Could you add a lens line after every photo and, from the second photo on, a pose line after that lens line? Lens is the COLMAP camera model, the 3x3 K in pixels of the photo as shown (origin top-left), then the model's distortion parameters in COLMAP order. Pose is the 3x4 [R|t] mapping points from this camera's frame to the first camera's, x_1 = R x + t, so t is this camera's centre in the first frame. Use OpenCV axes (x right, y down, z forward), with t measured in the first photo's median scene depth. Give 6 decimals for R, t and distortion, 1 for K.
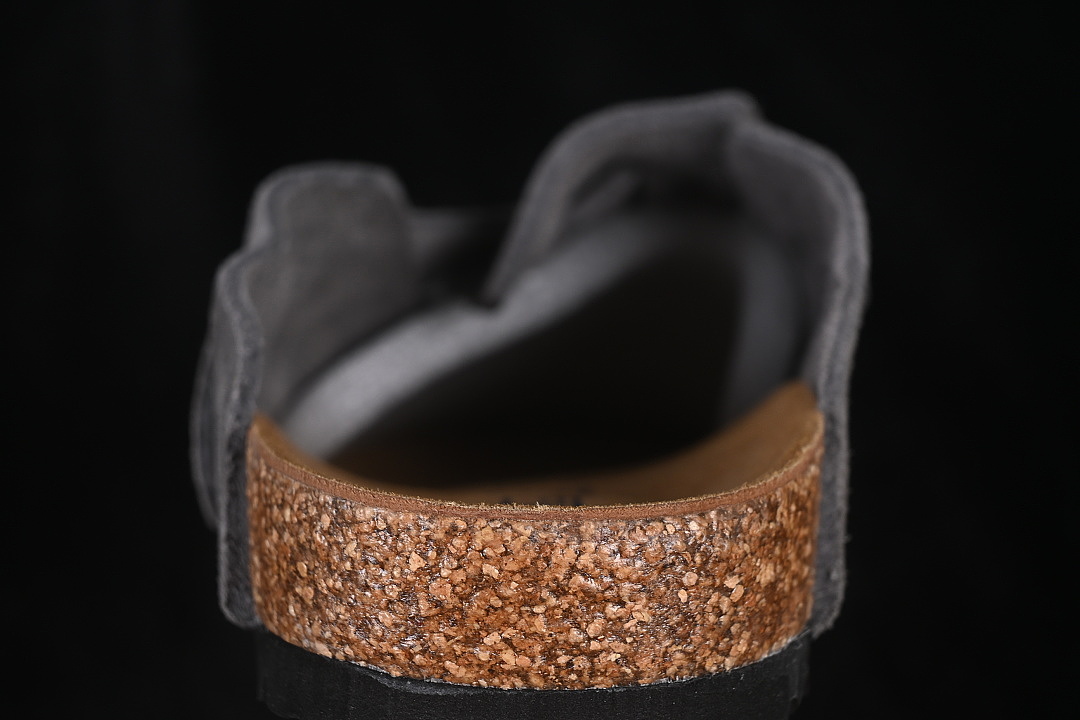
lens RADIAL K [[2340.5, 0, 538.6], [0, 2340.5, 359.9], [0, 0, 1]] dist [-0.123076, 0.000000]
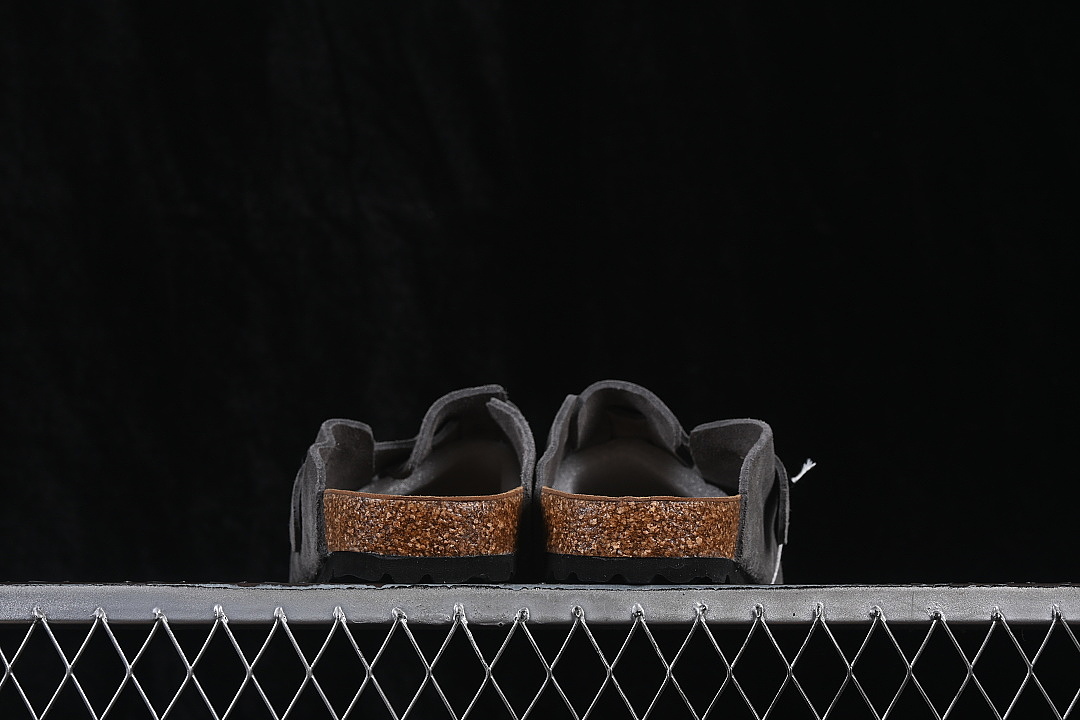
lens RADIAL K [[2340.5, 0, 548.0], [0, 2340.5, 355.1], [0, 0, 1]] dist [-0.123076, 0.000000]
pose [[0.996547, 0.005287, 0.082856, -0.100292], [0.012243, 0.977702, -0.209642, 0.534892], [-0.082117, 0.209933, 0.974261, -2.114296]]
